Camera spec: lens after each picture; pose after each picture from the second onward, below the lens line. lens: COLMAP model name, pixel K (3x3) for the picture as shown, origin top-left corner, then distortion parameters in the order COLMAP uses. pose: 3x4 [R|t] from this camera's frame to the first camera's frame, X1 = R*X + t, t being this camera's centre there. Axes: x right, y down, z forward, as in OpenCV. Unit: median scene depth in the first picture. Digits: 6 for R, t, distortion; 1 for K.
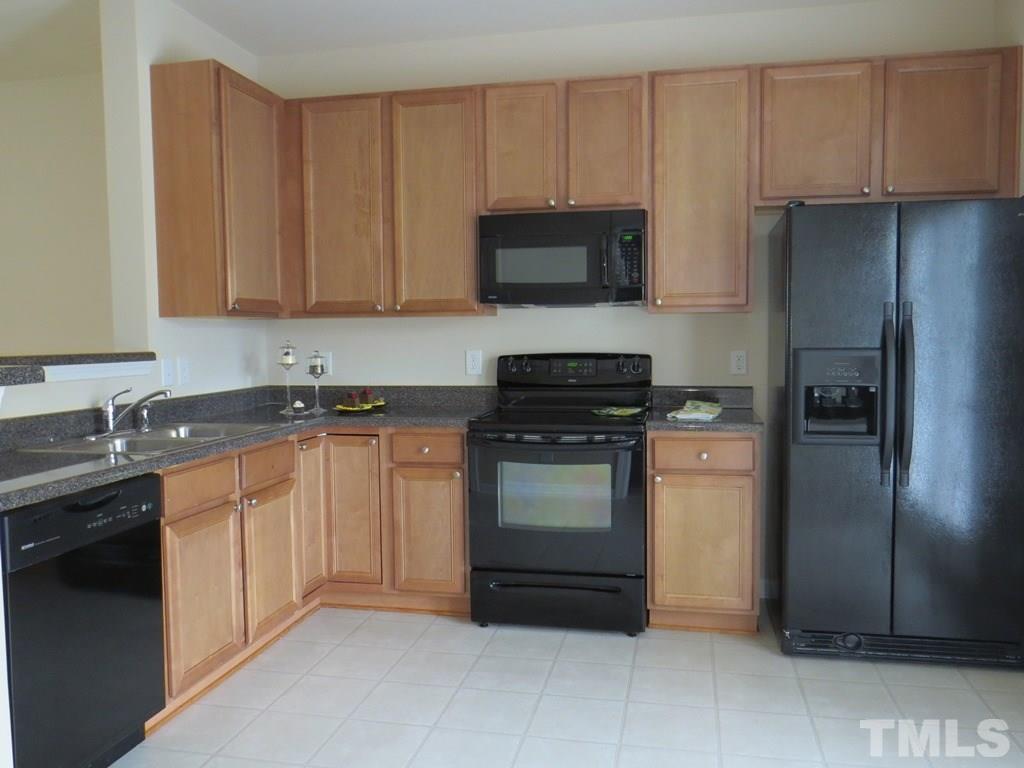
lens RADIAL K [[822.0, 0, 510.1], [0, 822.0, 380.8], [0, 0, 1]] dist [-0.013991, -0.010153]
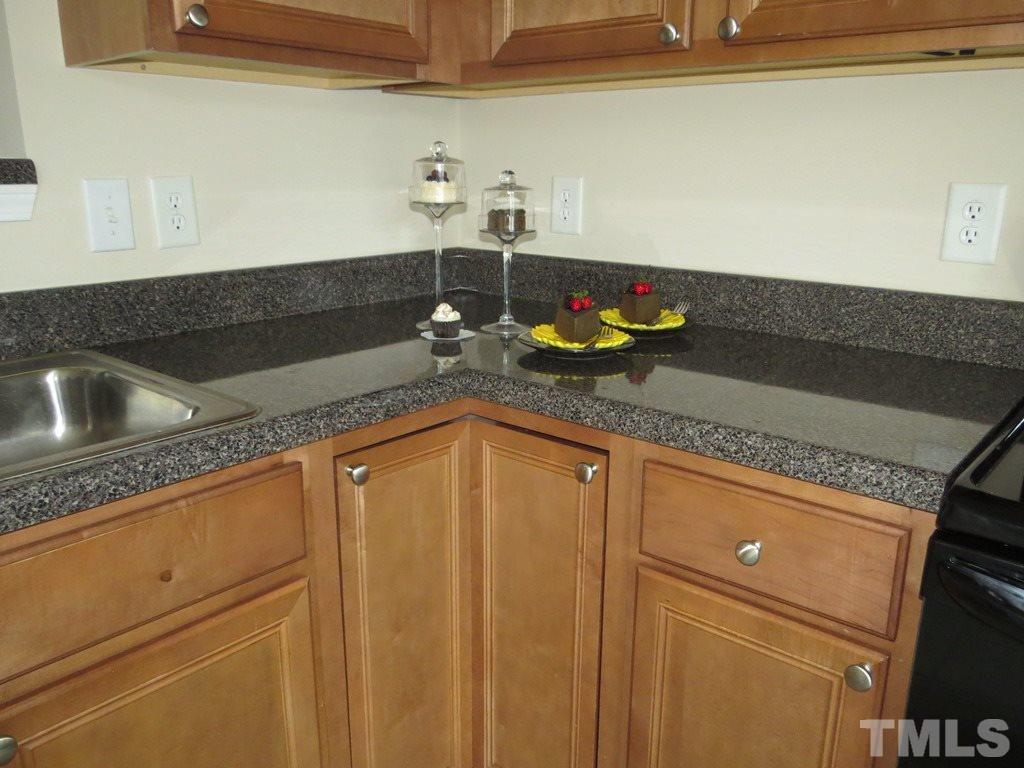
lens RADIAL K [[822.0, 0, 509.8], [0, 822.0, 385.2], [0, 0, 1]] dist [-0.013991, -0.010153]
pose [[0.879427, 0.141291, -0.454582, -0.056010], [-0.046748, 0.975954, 0.212903, -0.022702], [0.473732, -0.165982, 0.864886, 0.717972]]
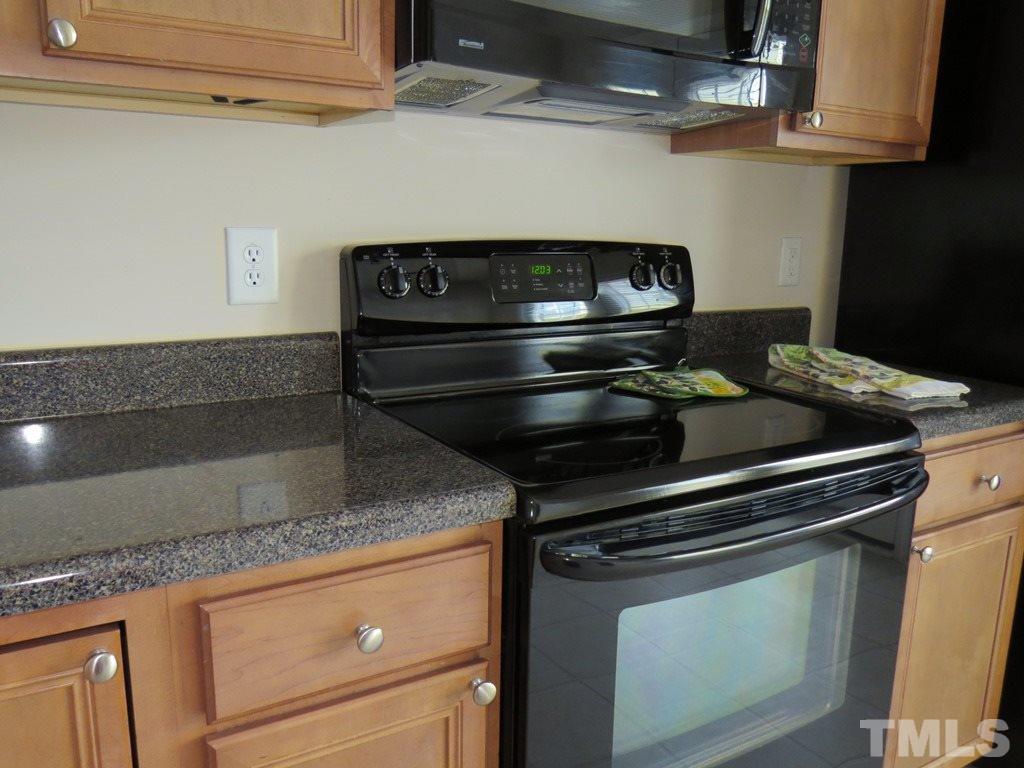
lens RADIAL K [[822.0, 0, 521.3], [0, 822.0, 388.3], [0, 0, 1]] dist [-0.013991, -0.010153]
pose [[0.718175, -0.113540, 0.686537, -0.225054], [0.010666, 0.988279, 0.152285, -0.025760], [-0.695781, -0.102045, 0.710968, 0.780712]]
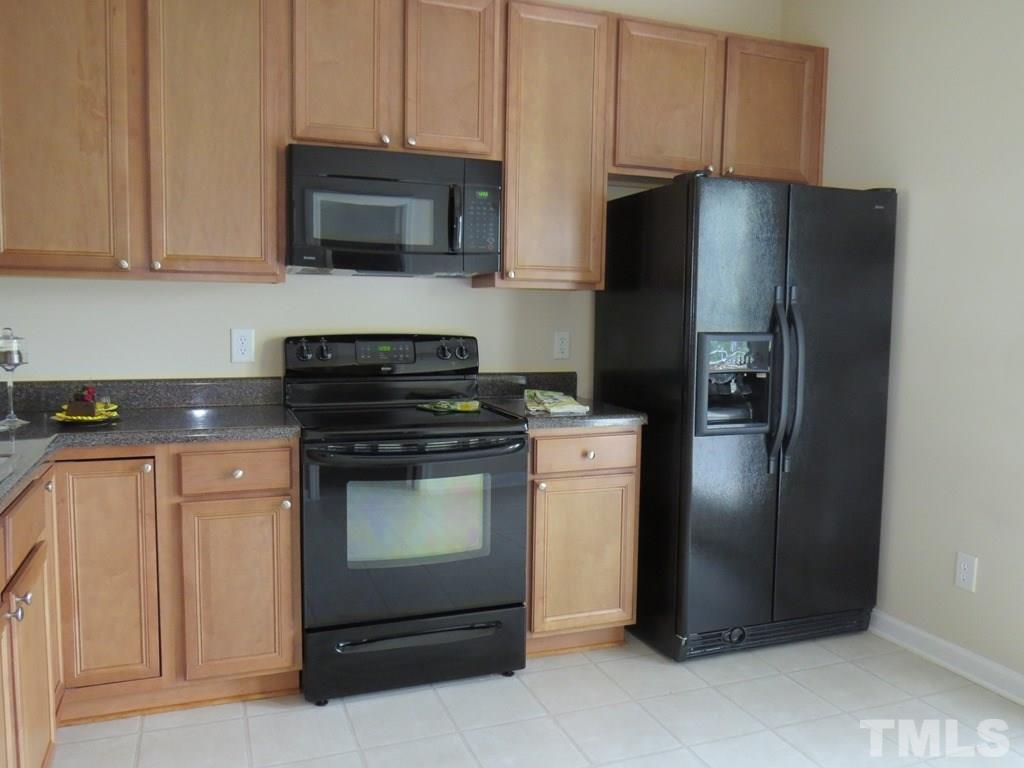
lens RADIAL K [[822.0, 0, 508.1], [0, 822.0, 382.5], [0, 0, 1]] dist [-0.013991, -0.010153]
pose [[0.836111, -0.026279, 0.547930, -0.282384], [0.008994, 0.999374, 0.034206, -0.013988], [-0.548486, -0.023671, 0.835824, 0.290907]]
